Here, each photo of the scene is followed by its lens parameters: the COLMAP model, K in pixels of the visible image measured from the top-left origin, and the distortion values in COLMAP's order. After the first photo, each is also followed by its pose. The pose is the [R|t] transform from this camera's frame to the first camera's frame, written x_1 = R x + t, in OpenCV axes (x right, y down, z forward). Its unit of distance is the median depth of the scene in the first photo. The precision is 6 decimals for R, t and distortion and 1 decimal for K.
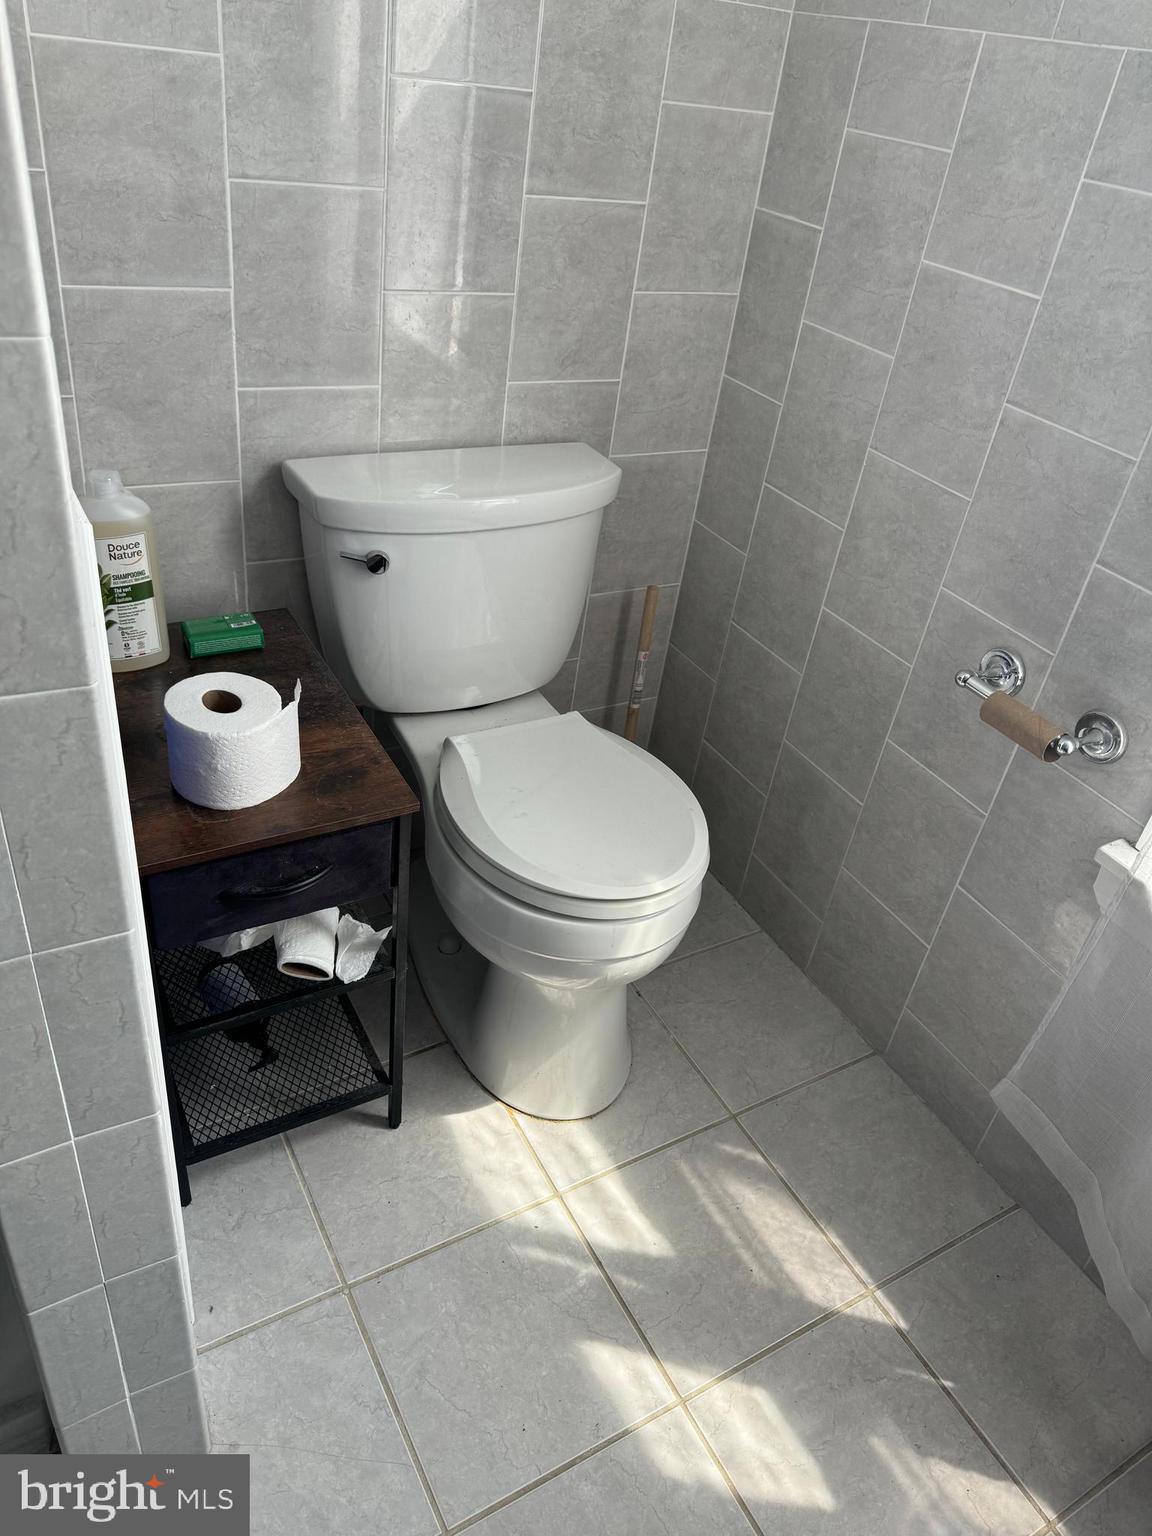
lens RADIAL K [[1091.2, 0, 576.1], [0, 1091.2, 762.1], [0, 0, 1]] dist [-0.000292, -0.004210]
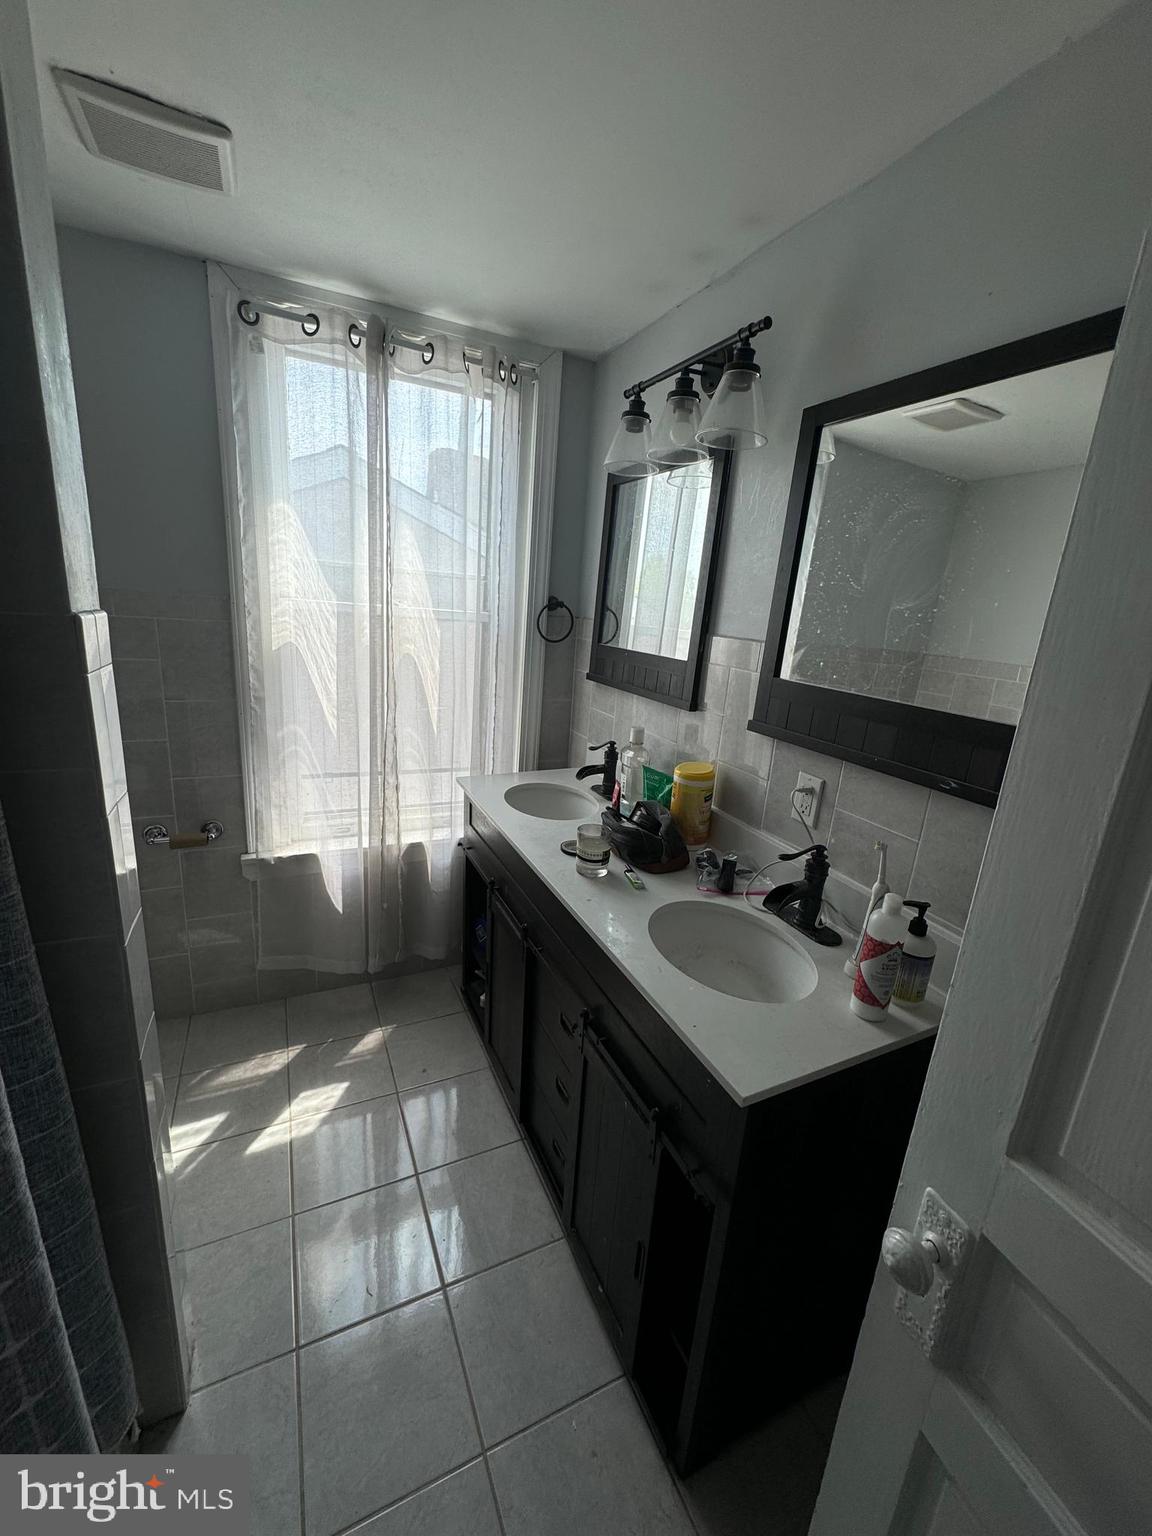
lens RADIAL K [[612.8, 0, 575.5], [0, 612.8, 767.4], [0, 0, 1]] dist [-0.004502, 0.001299]
pose [[0.083676, -0.368956, 0.925672, -0.765906], [0.510108, 0.813850, 0.278275, -0.106390], [-0.856030, 0.448908, 0.256308, -0.238371]]
